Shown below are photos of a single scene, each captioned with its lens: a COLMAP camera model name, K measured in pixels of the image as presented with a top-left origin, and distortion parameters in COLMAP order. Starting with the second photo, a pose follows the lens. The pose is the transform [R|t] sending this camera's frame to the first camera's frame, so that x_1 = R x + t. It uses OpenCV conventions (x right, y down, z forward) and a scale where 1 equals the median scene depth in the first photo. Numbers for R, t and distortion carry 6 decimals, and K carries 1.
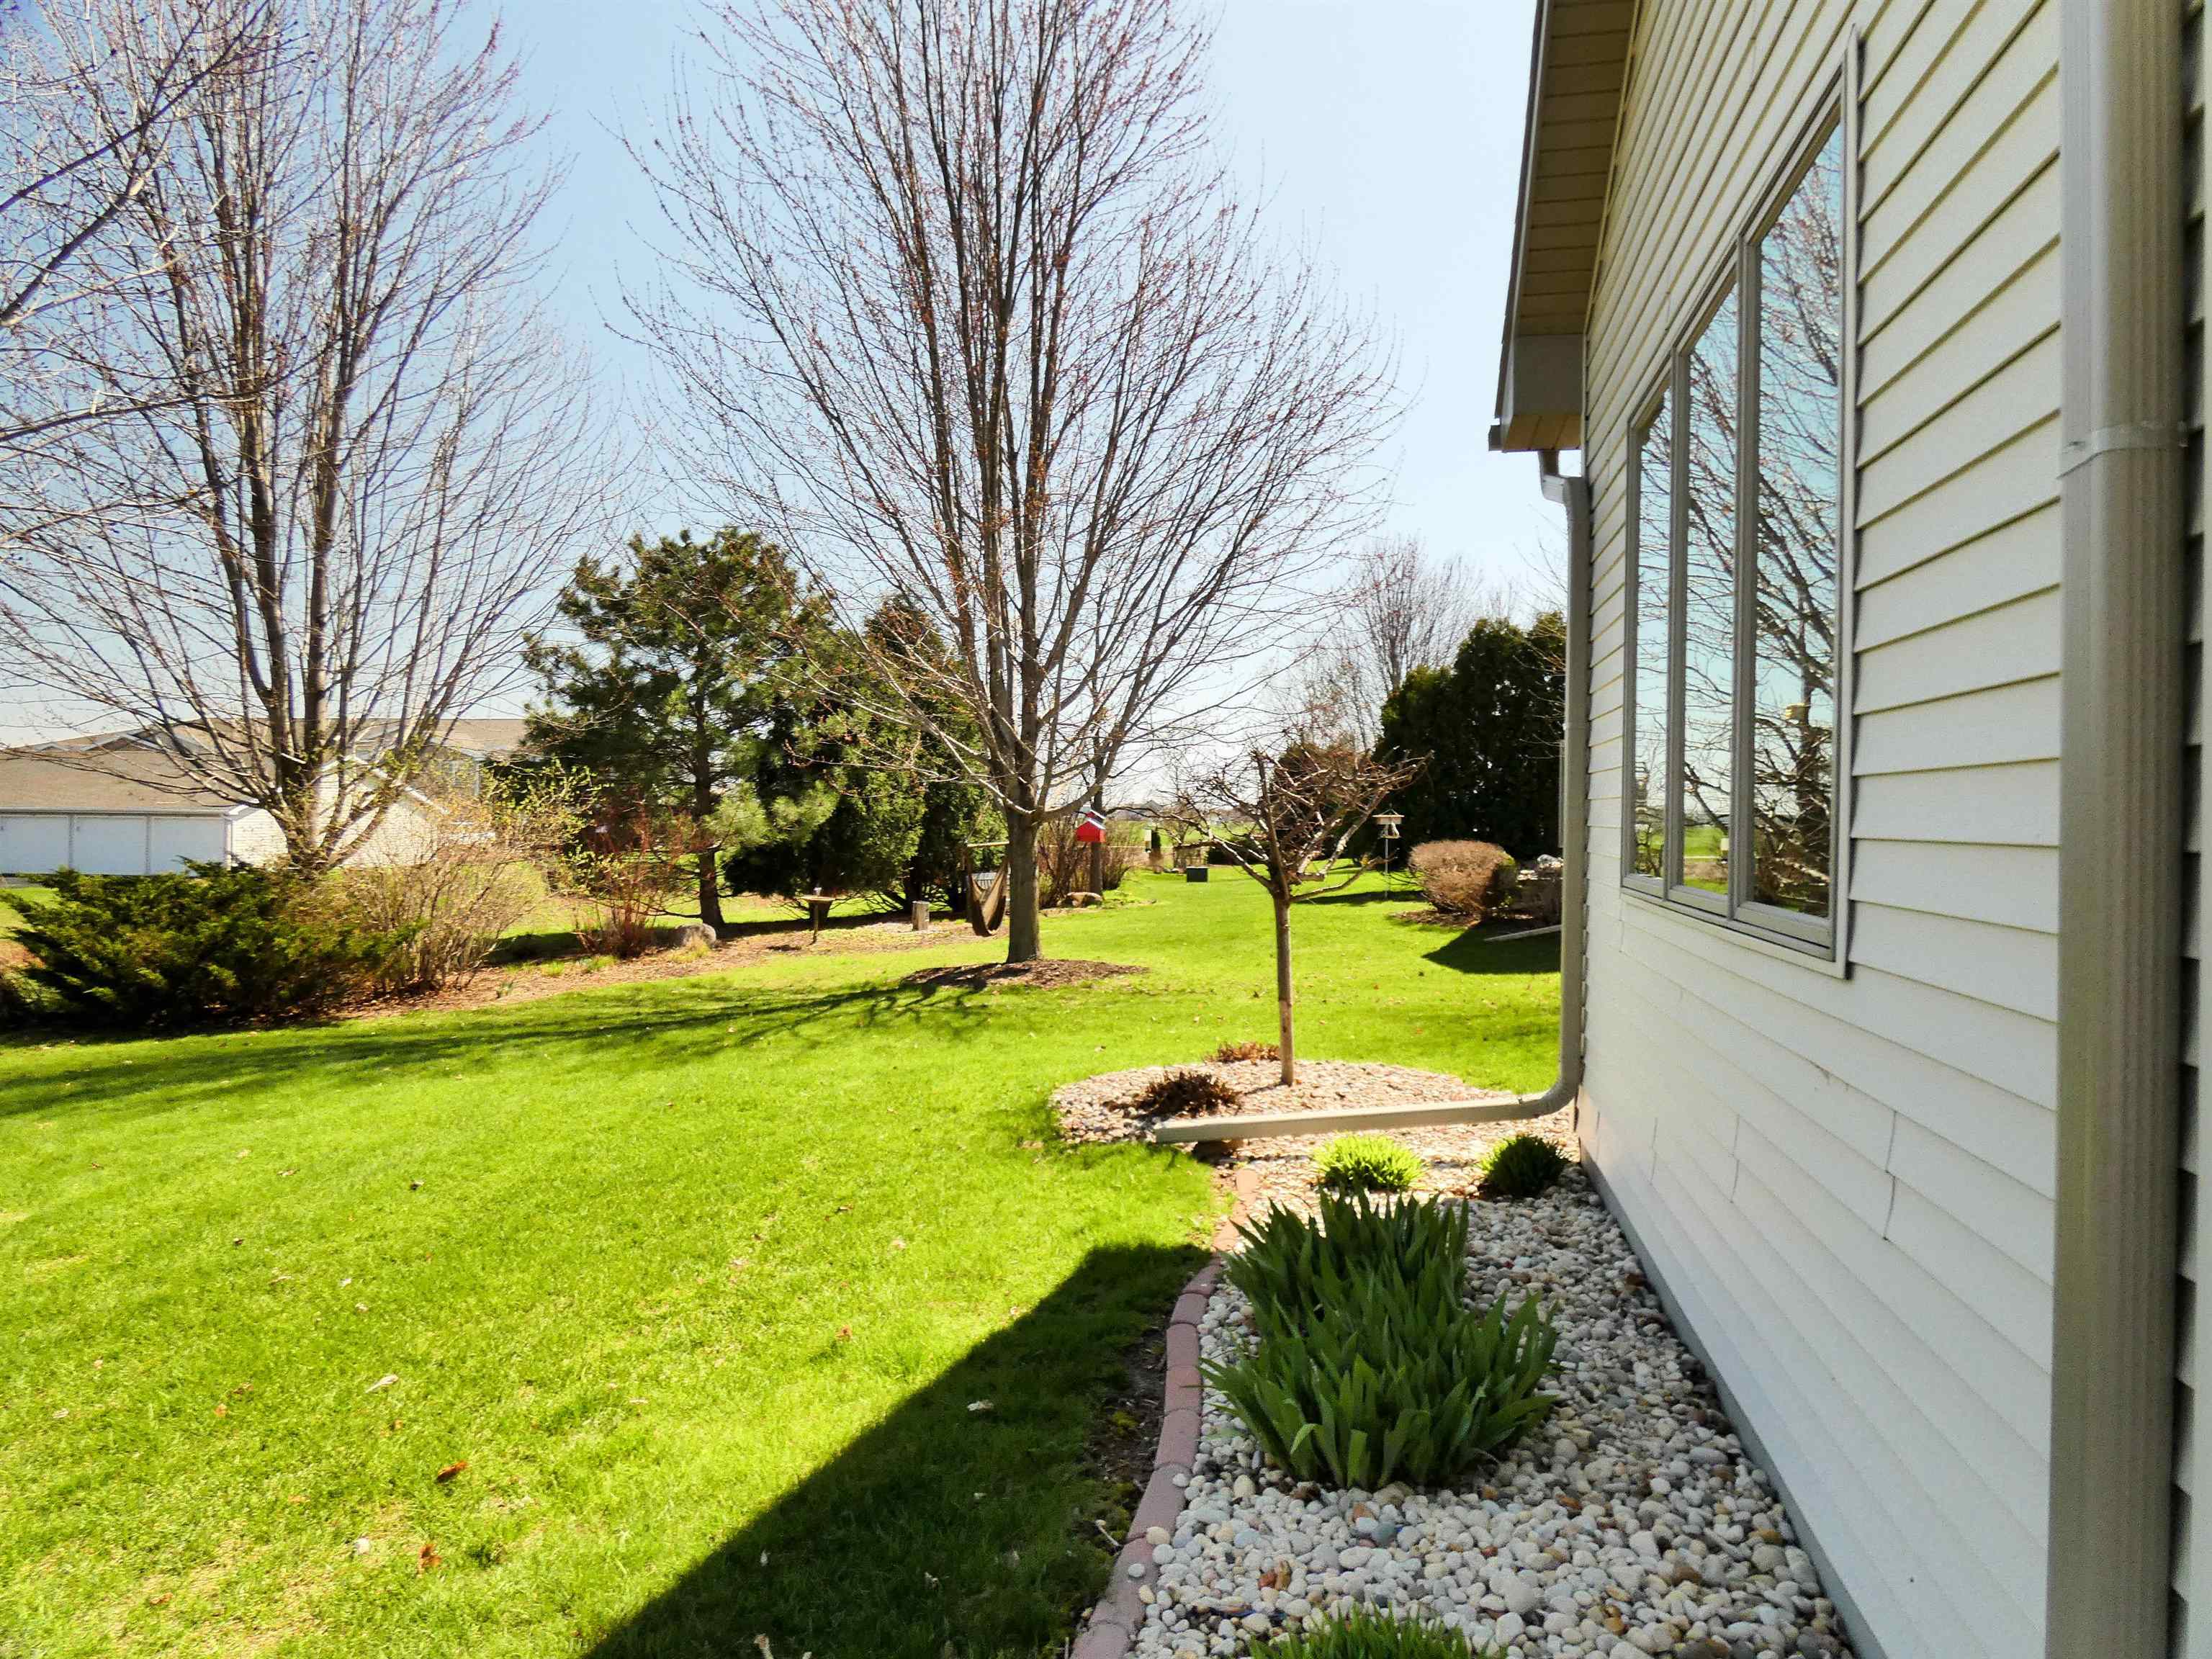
lens RADIAL K [[1365.6, 0, 1099.8], [0, 1365.6, 806.2], [0, 0, 1]] dist [-0.005193, -0.006833]
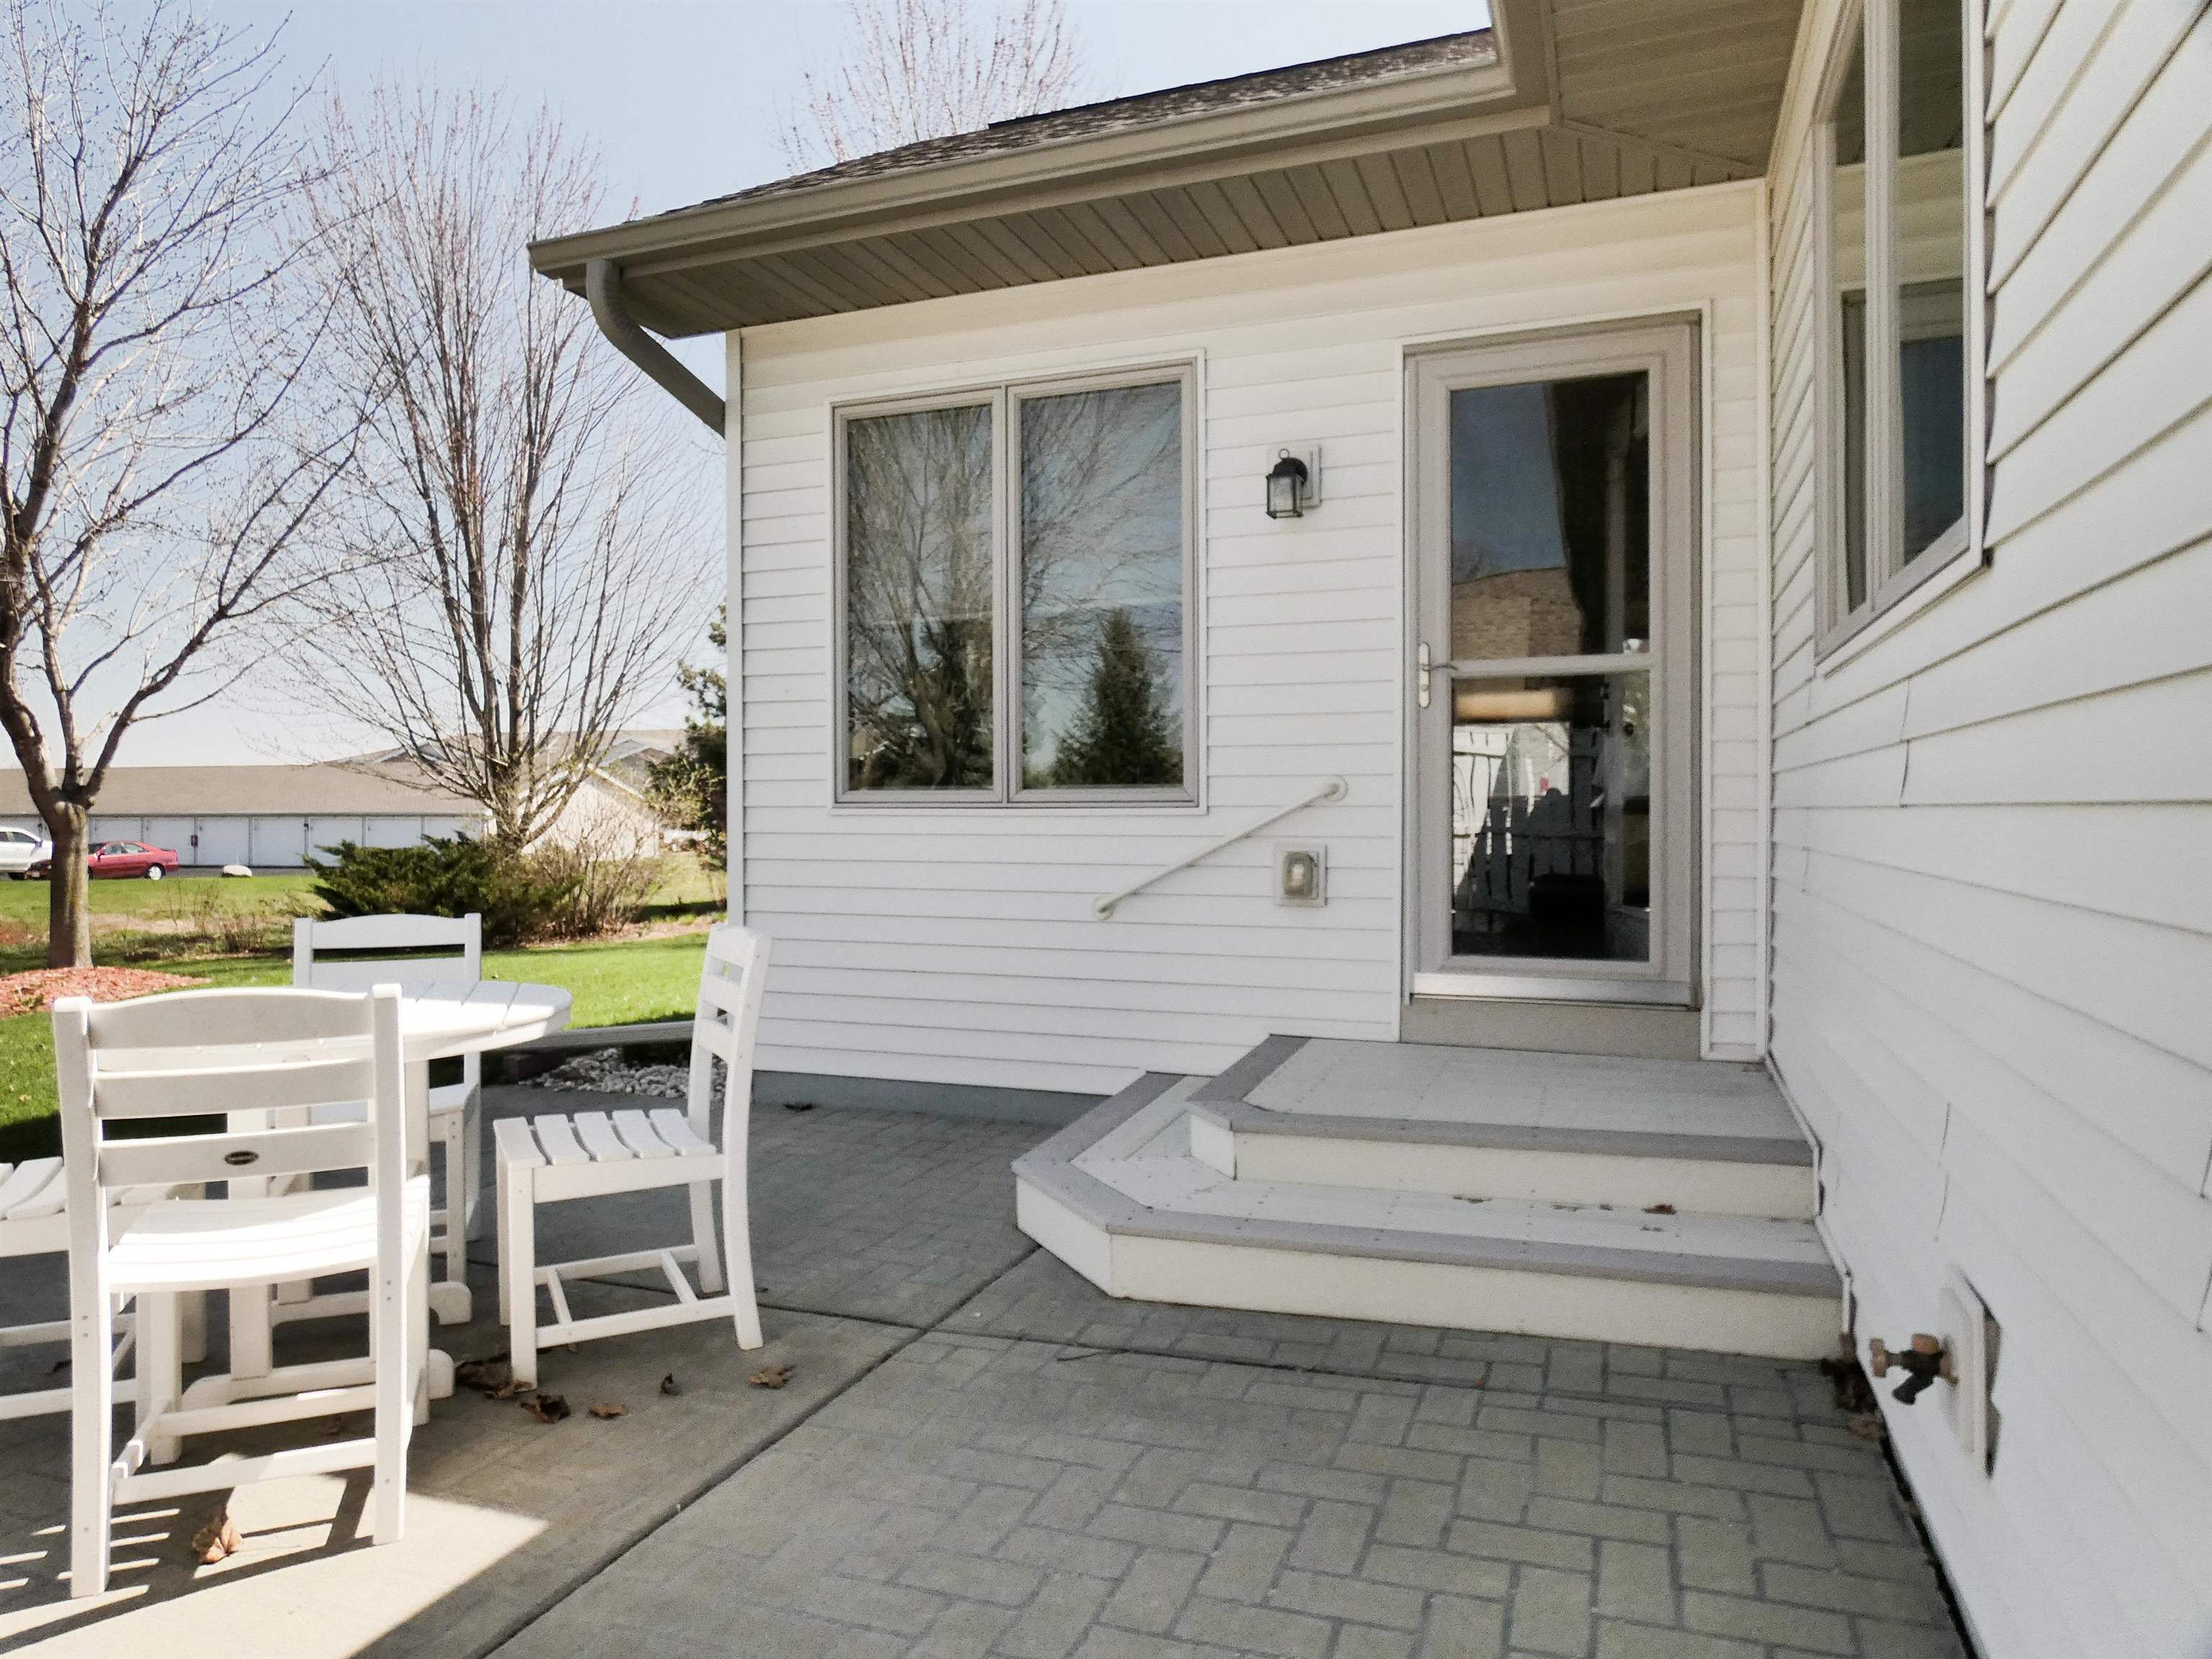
lens RADIAL K [[1365.6, 0, 1087.3], [0, 1365.6, 810.8], [0, 0, 1]] dist [-0.005193, -0.006833]
pose [[0.986702, -0.011889, -0.162102, 0.203257], [0.012974, 0.999900, 0.005639, 0.013651], [0.162018, -0.007667, 0.986758, -0.243016]]
